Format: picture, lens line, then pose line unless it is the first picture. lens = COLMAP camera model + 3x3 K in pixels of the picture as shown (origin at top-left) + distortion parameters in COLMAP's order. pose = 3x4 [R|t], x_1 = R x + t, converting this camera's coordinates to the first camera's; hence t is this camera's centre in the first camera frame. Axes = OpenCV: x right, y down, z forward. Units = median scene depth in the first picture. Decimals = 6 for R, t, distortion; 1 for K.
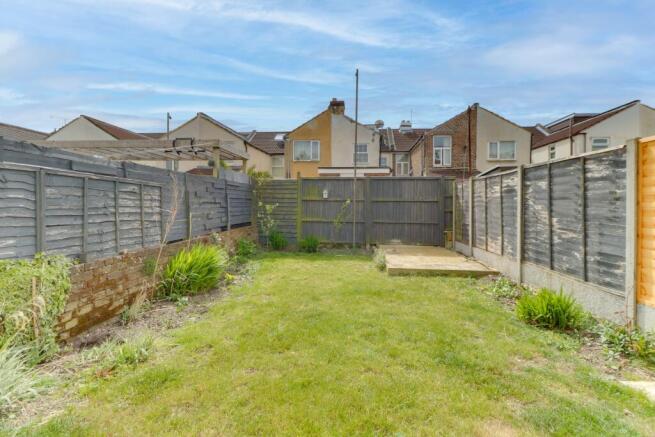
lens RADIAL K [[298.8, 0, 328.9], [0, 298.8, 204.2], [0, 0, 1]] dist [0.020985, -0.015251]
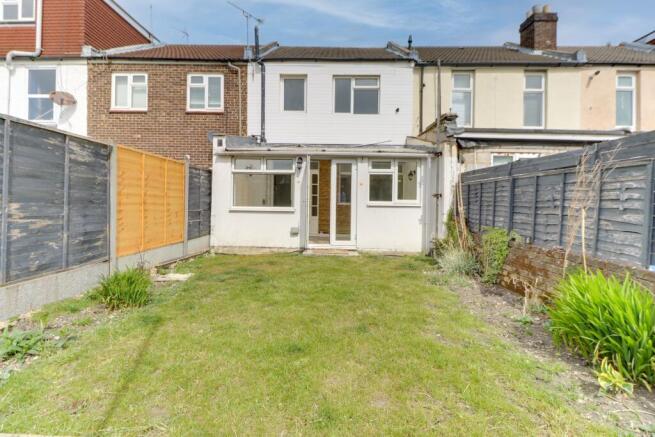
lens RADIAL K [[298.8, 0, 328.9], [0, 298.8, 204.2], [0, 0, 1]] dist [0.020985, -0.015251]
pose [[-0.998033, -0.020622, -0.059197, 0.079354], [-0.020746, 0.999784, 0.001484, 0.033130], [0.059154, 0.002709, -0.998245, 1.754782]]
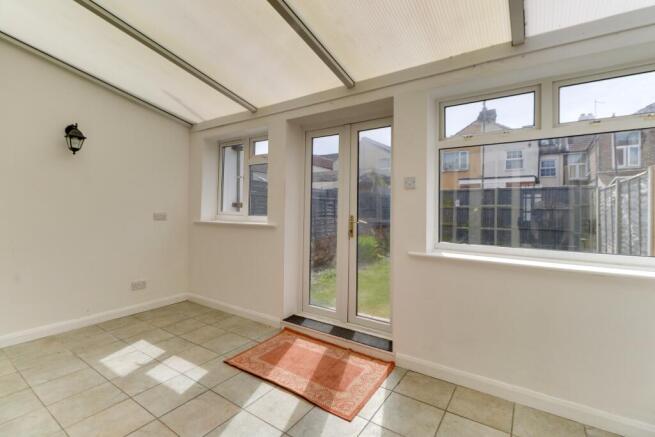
lens RADIAL K [[298.8, 0, 328.9], [0, 298.8, 204.2], [0, 0, 1]] dist [0.020985, -0.015251]
pose [[0.869667, -0.005288, -0.493611, 0.290195], [-0.005670, 0.999770, -0.020699, -0.004225], [0.493607, 0.020800, 0.869436, -0.689100]]
